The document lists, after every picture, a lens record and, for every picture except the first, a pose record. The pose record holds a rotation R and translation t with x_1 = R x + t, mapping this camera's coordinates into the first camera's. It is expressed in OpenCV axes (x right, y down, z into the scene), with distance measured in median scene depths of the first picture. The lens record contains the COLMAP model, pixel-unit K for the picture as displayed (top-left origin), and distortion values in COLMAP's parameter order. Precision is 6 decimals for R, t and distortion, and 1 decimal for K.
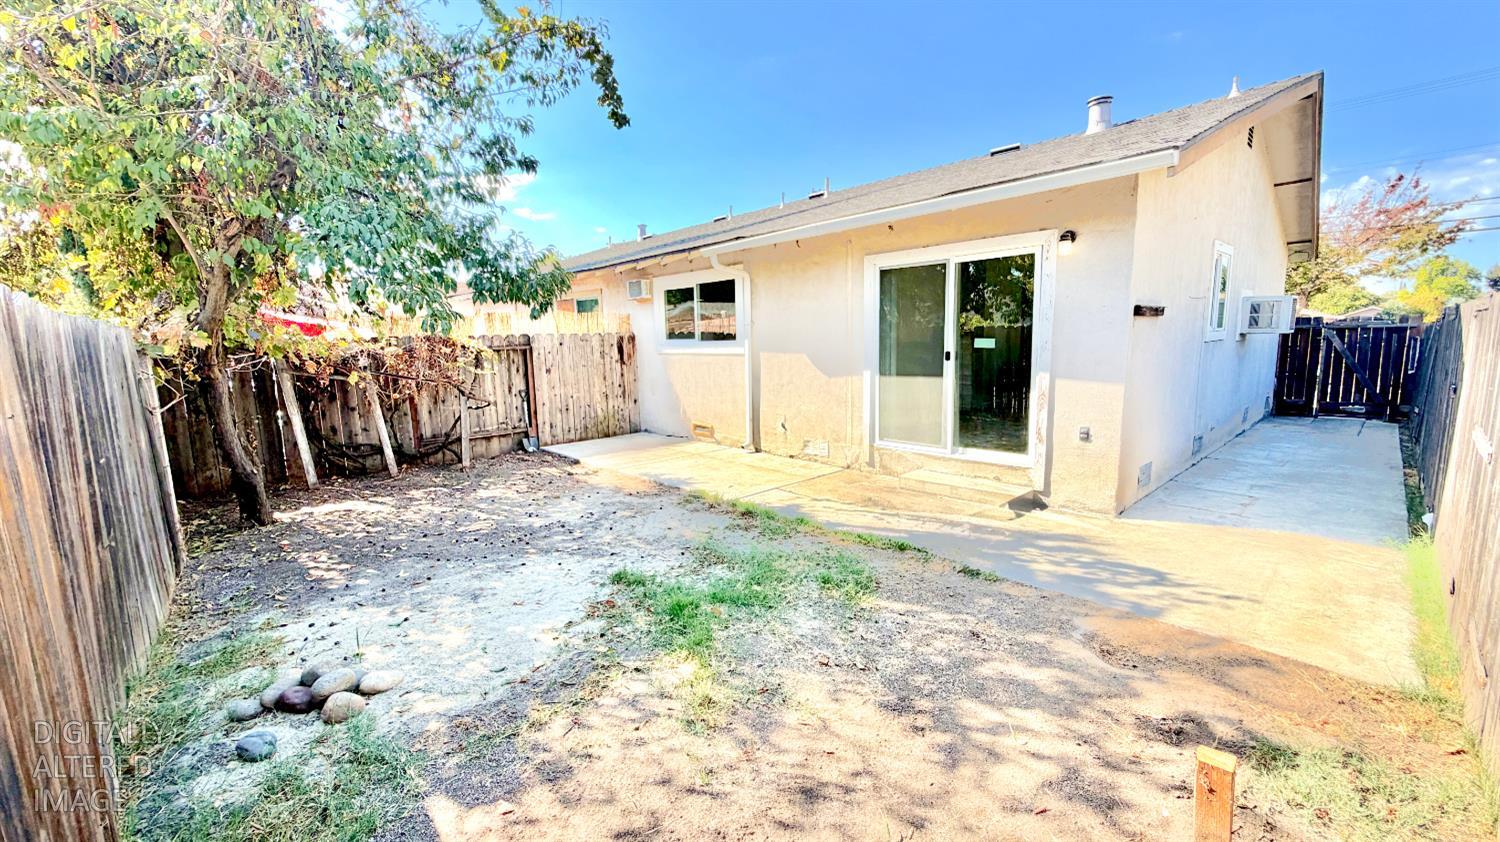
lens RADIAL K [[599.1, 0, 743.2], [0, 599.1, 421.5], [0, 0, 1]] dist [-0.000733, 0.000412]
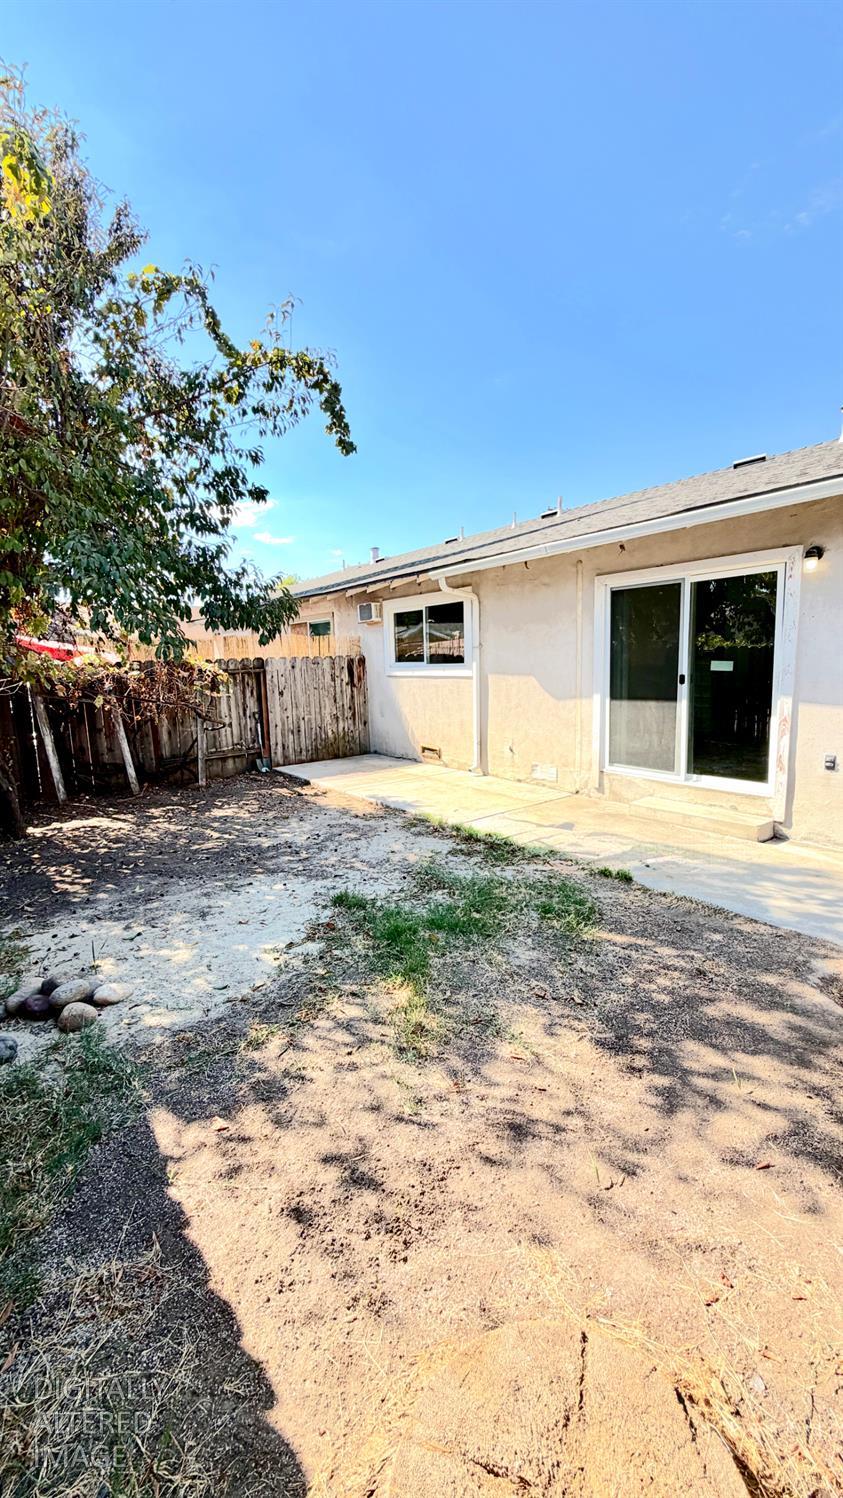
lens RADIAL K [[598.3, 0, 421.6], [0, 598.3, 743.2], [0, 0, 1]] dist [-0.000733, 0.000412]
pose [[0.995652, 0.007323, -0.092863, 0.019188], [-0.007060, 0.999970, 0.003167, -0.008191], [0.092883, -0.002498, 0.995674, 0.004341]]
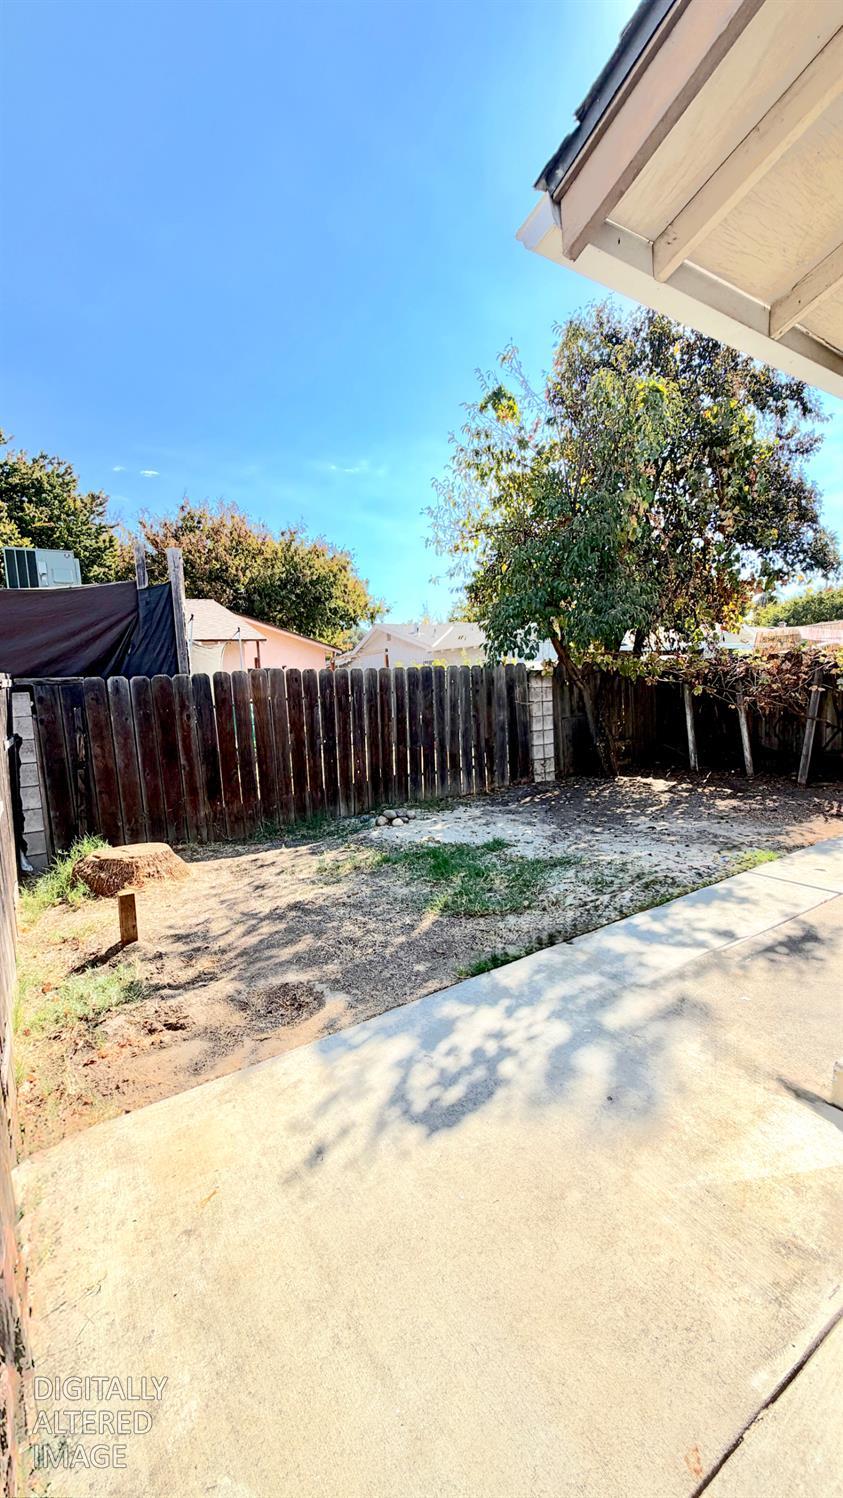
lens RADIAL K [[598.3, 0, 421.6], [0, 598.3, 743.2], [0, 0, 1]] dist [-0.000733, 0.000412]
pose [[-0.168080, 0.134983, -0.976488, 1.039904], [-0.086864, 0.984699, 0.151070, -0.148475], [0.981939, 0.110214, -0.153783, 0.914185]]
